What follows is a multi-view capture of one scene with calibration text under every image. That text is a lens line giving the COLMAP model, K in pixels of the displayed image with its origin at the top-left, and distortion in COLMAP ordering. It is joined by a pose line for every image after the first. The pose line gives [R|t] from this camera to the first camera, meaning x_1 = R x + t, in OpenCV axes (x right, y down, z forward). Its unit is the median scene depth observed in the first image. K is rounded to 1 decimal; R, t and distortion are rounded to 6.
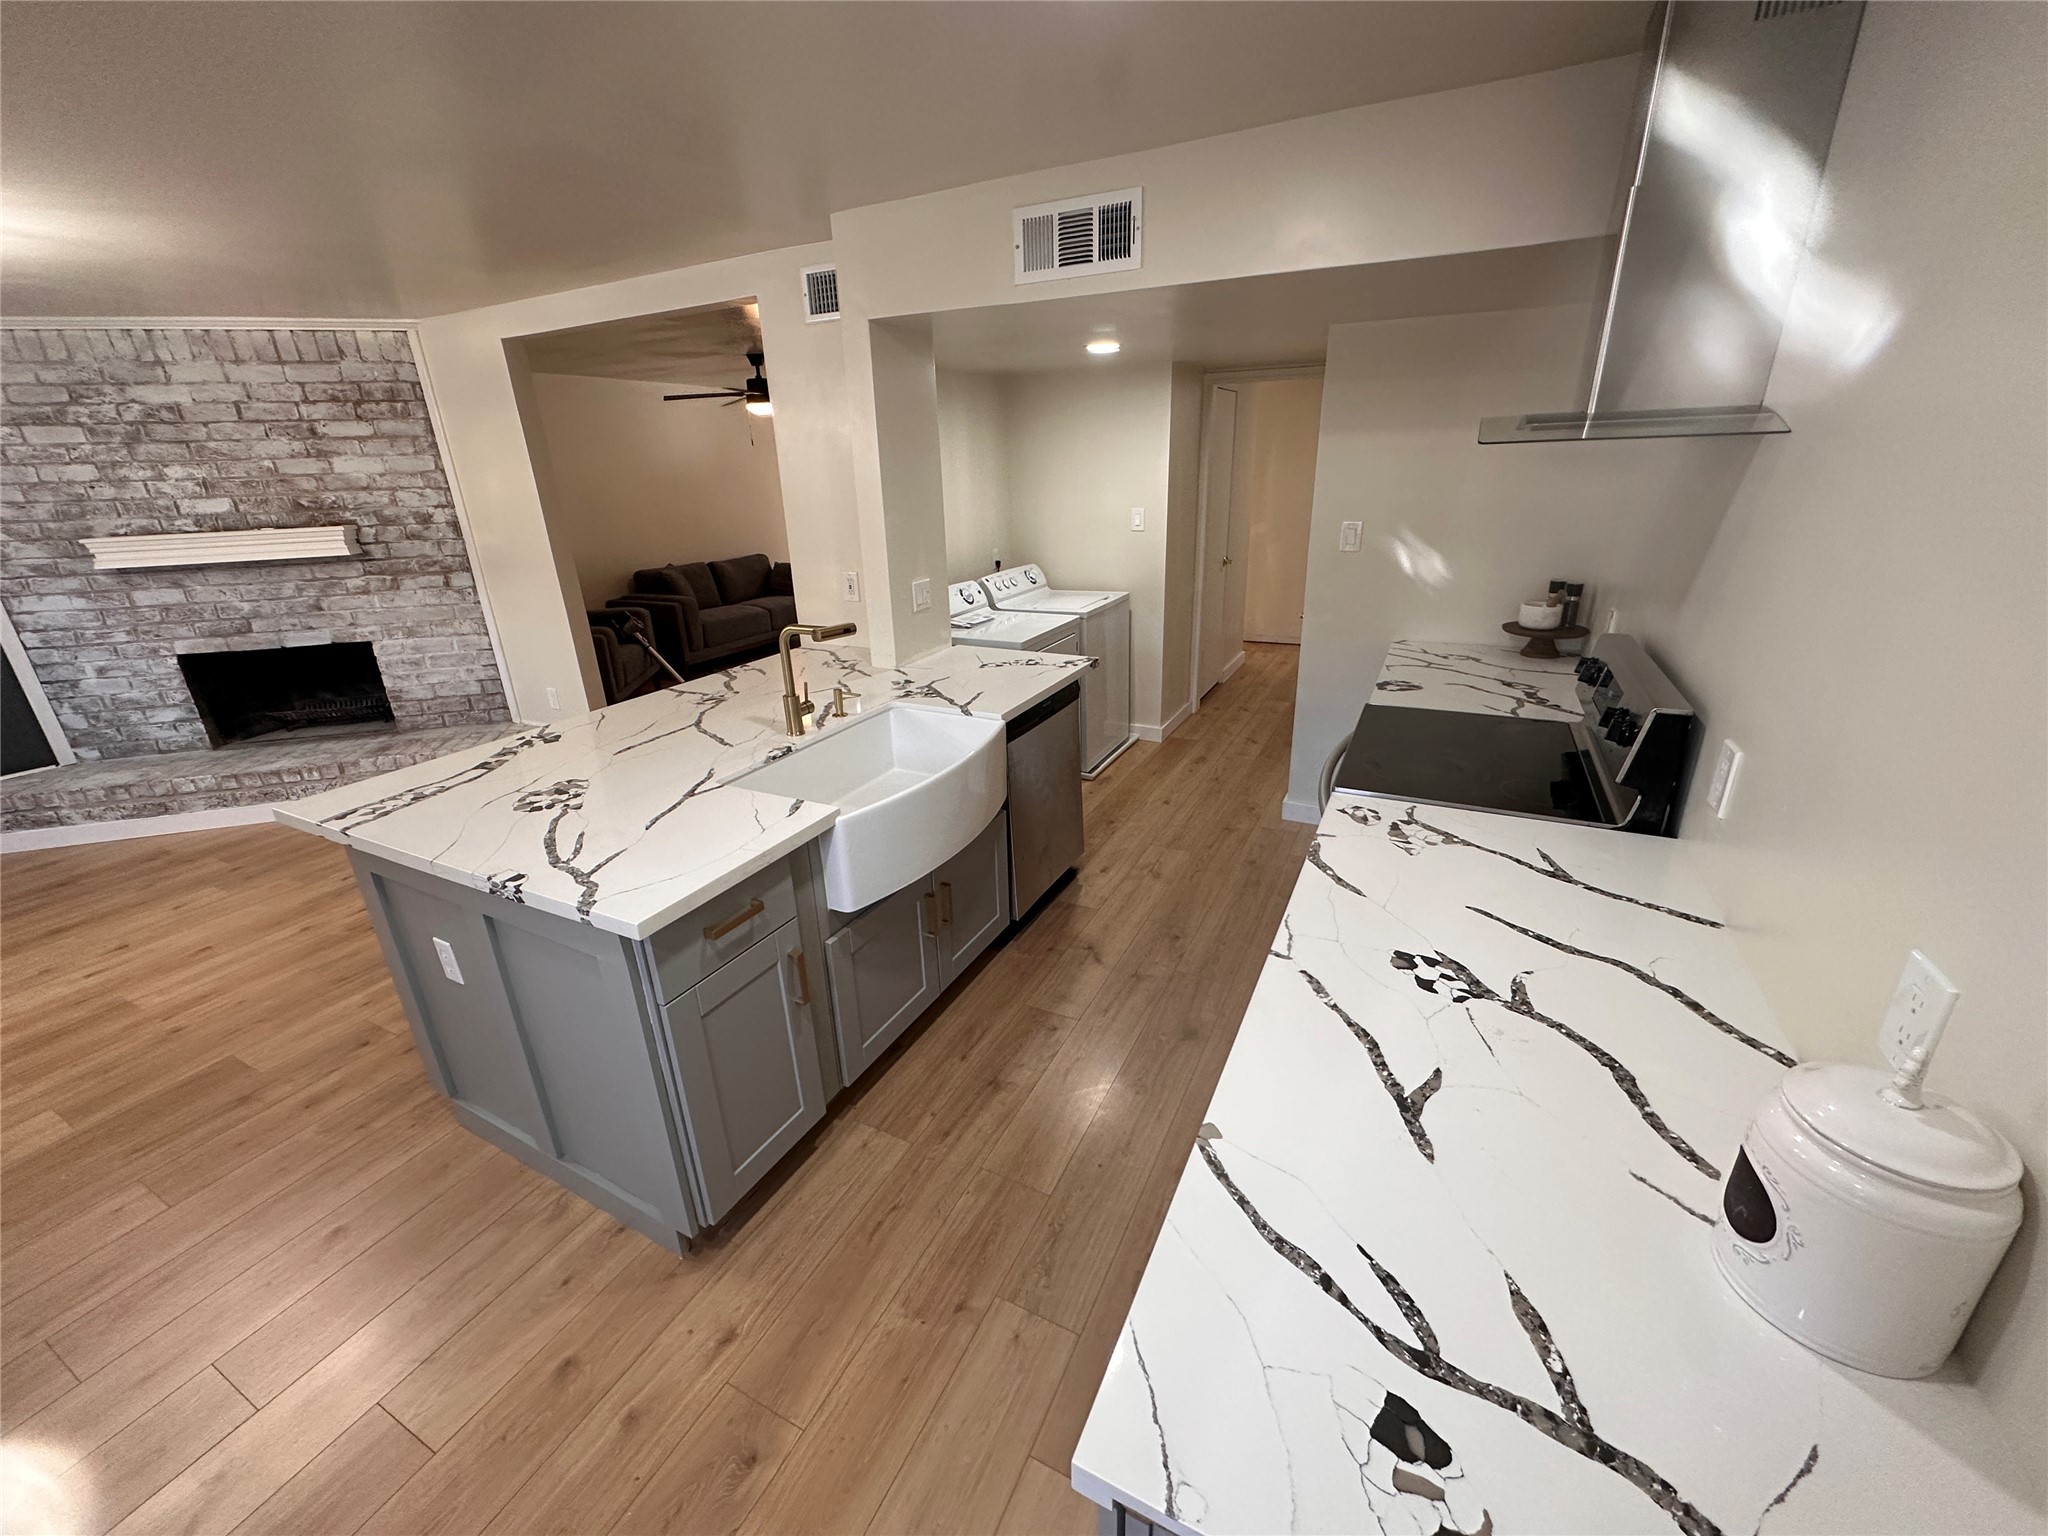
lens RADIAL K [[815.1, 0, 1020.8], [0, 815.1, 768.8], [0, 0, 1]] dist [-0.004229, 0.001472]
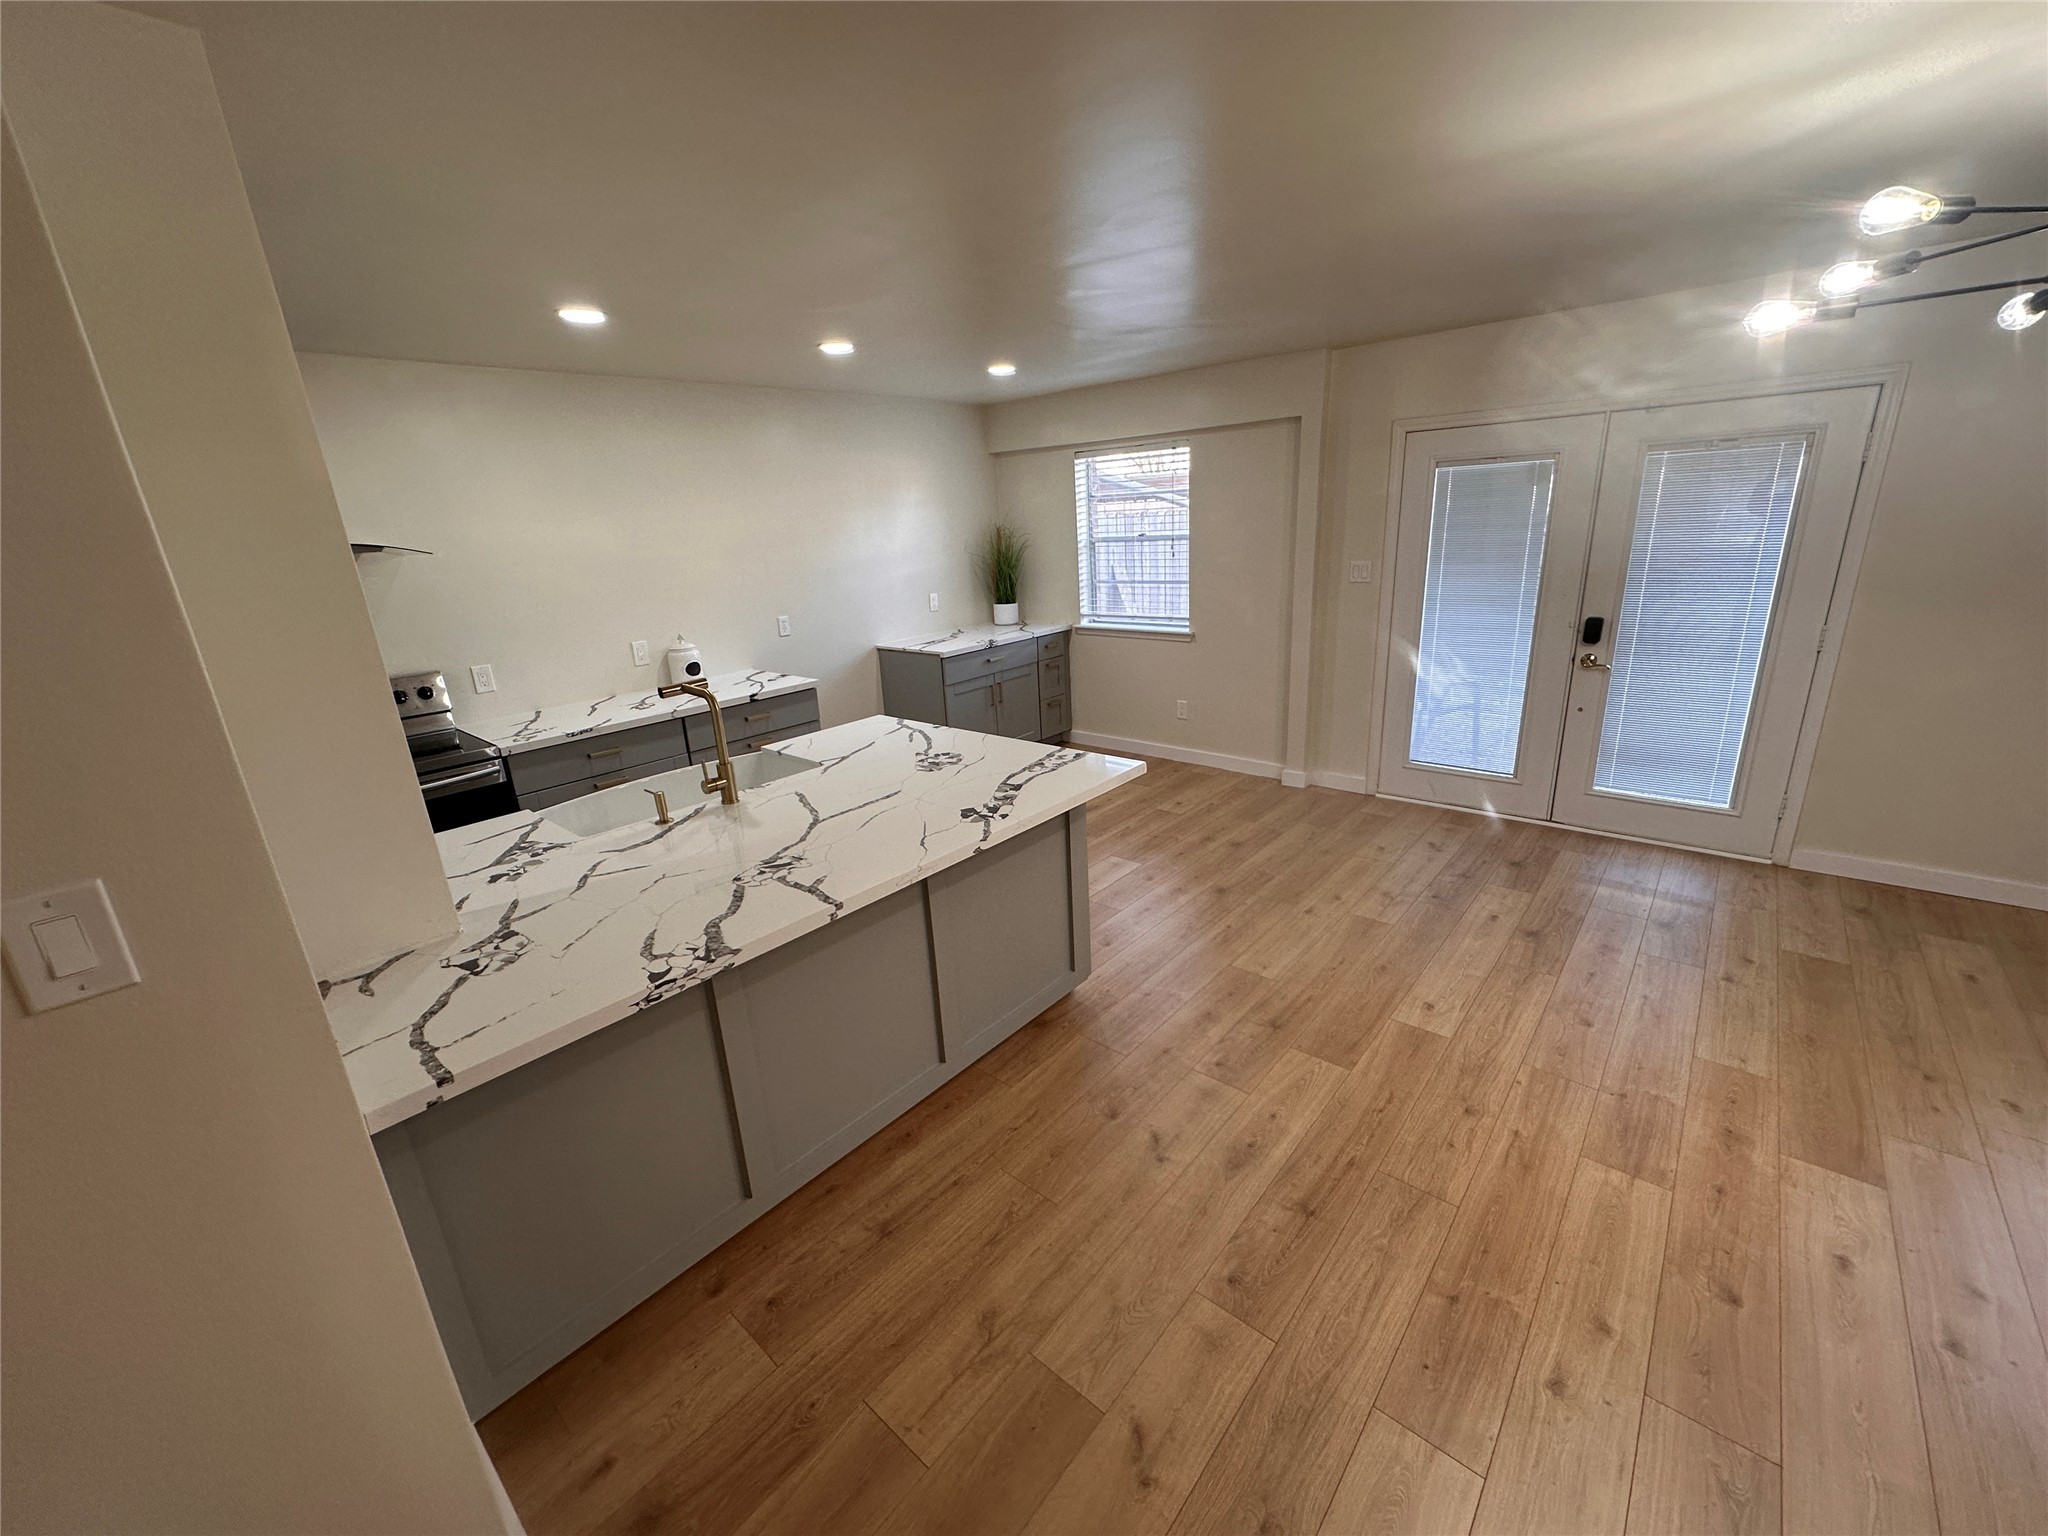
lens RADIAL K [[815.1, 0, 1018.0], [0, 815.1, 766.0], [0, 0, 1]] dist [-0.004229, 0.001472]
pose [[-0.964848, 0.007026, 0.262714, -0.787069], [0.166753, 0.789010, 0.591318, -0.545177], [-0.203129, 0.614341, -0.762446, 1.495071]]
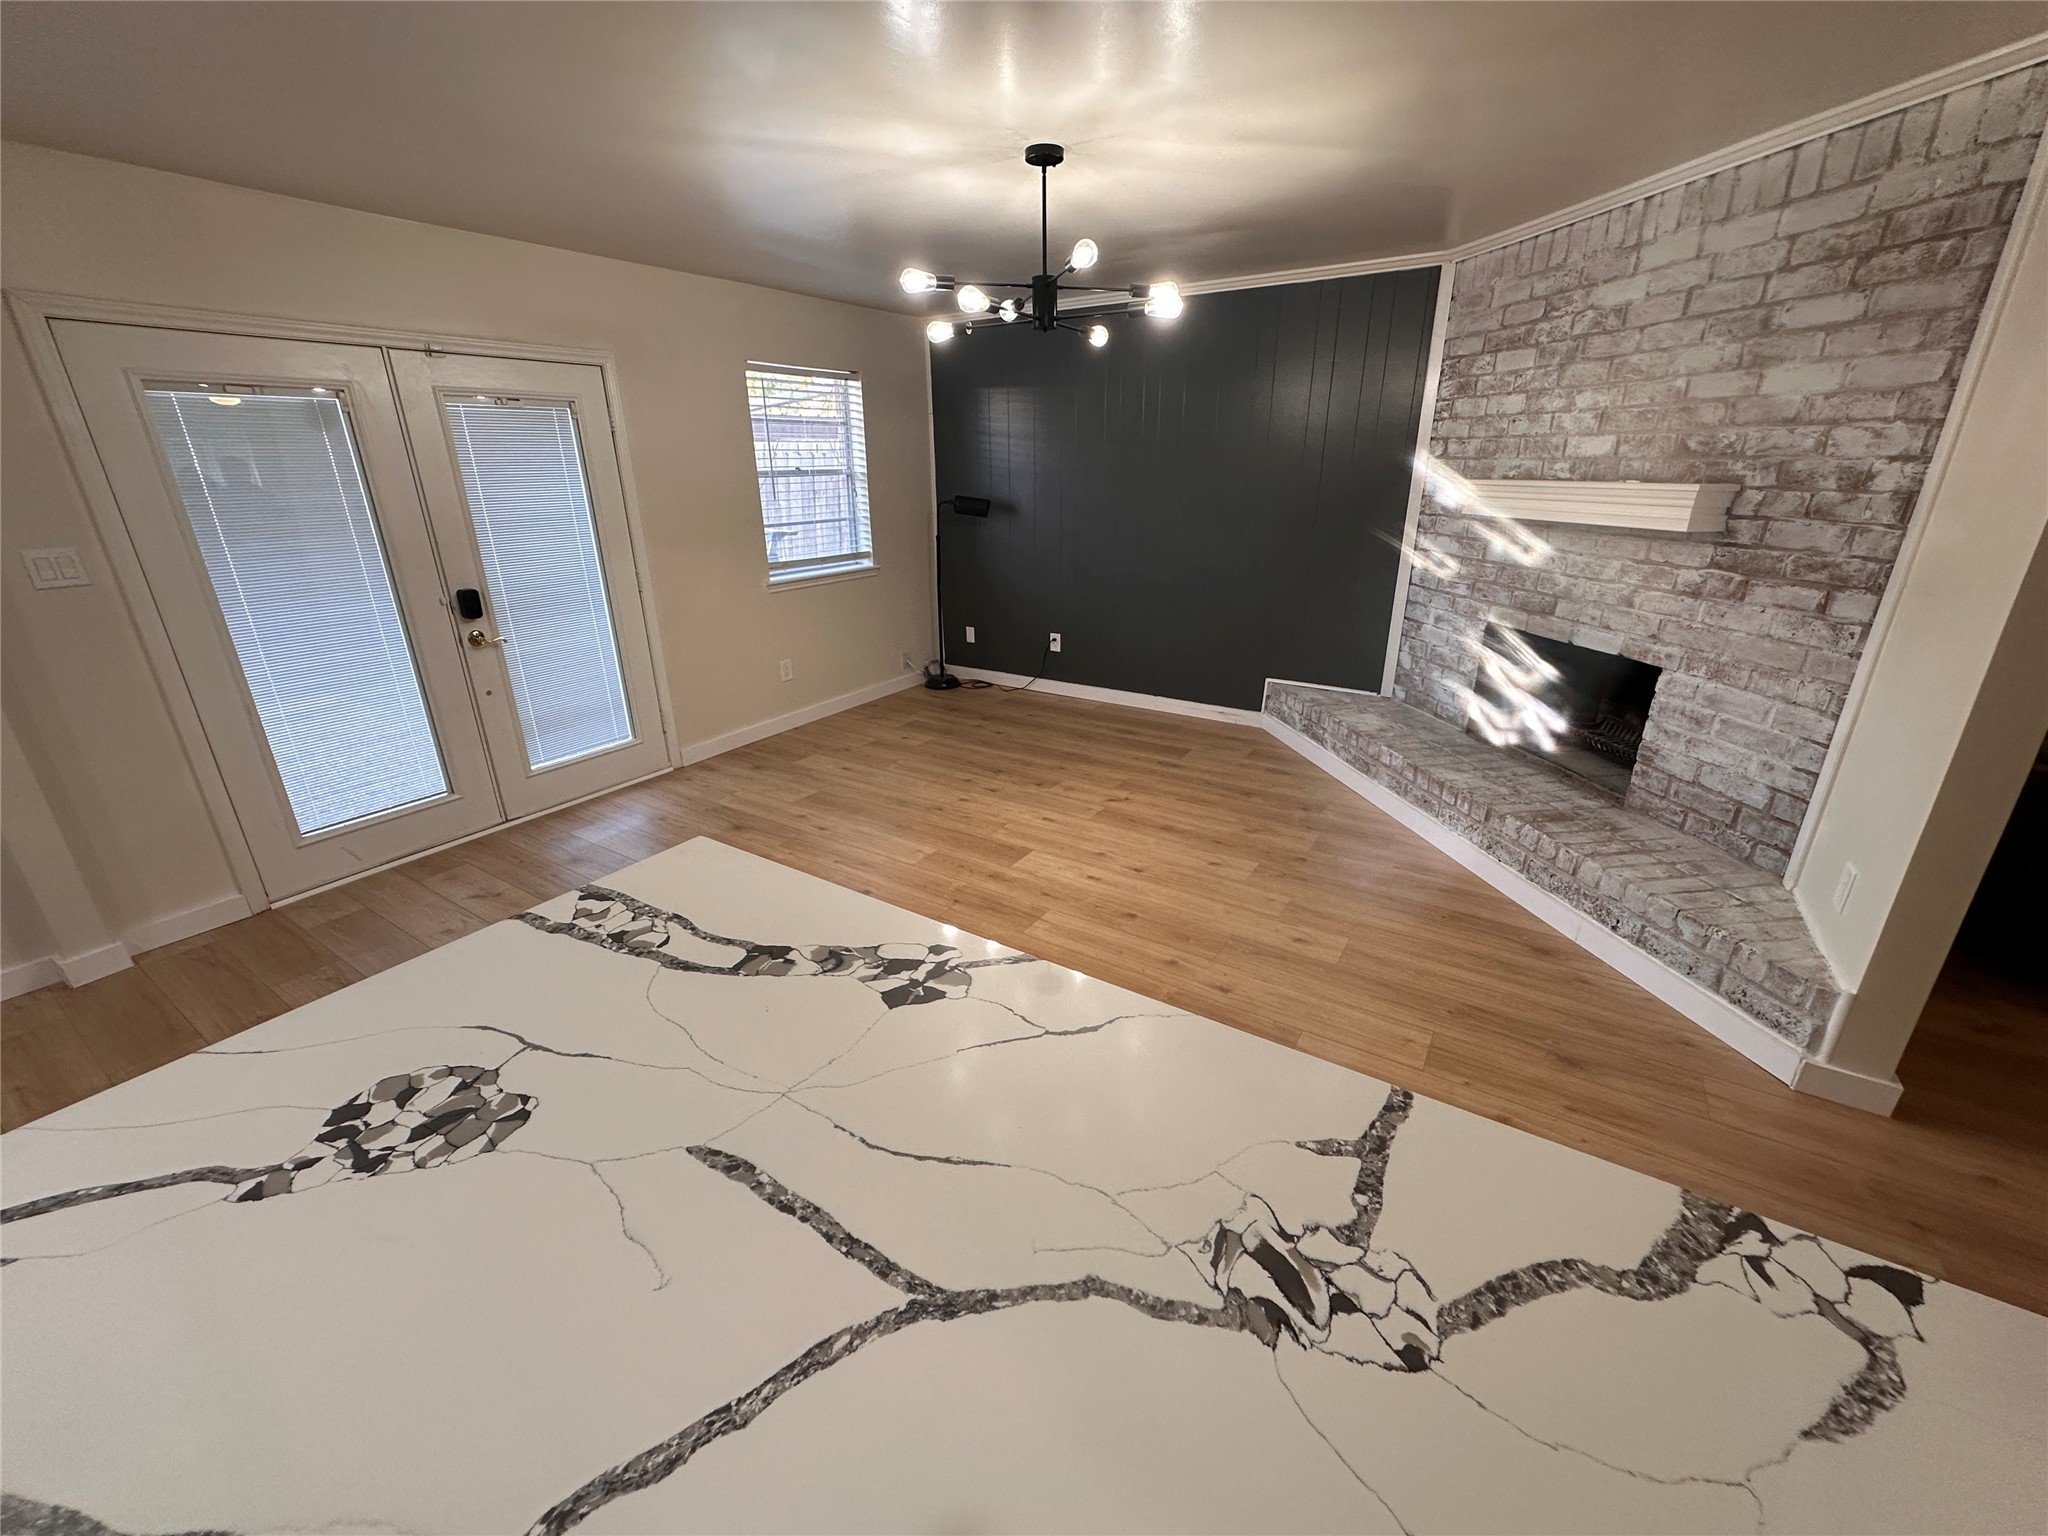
lens RADIAL K [[815.1, 0, 1020.9], [0, 815.1, 767.0], [0, 0, 1]] dist [-0.004229, 0.001472]
pose [[-0.110661, 0.380589, -0.918099, -0.218145], [-0.335663, 0.855180, 0.394965, -0.294005], [0.935459, 0.351880, 0.033114, 0.908473]]
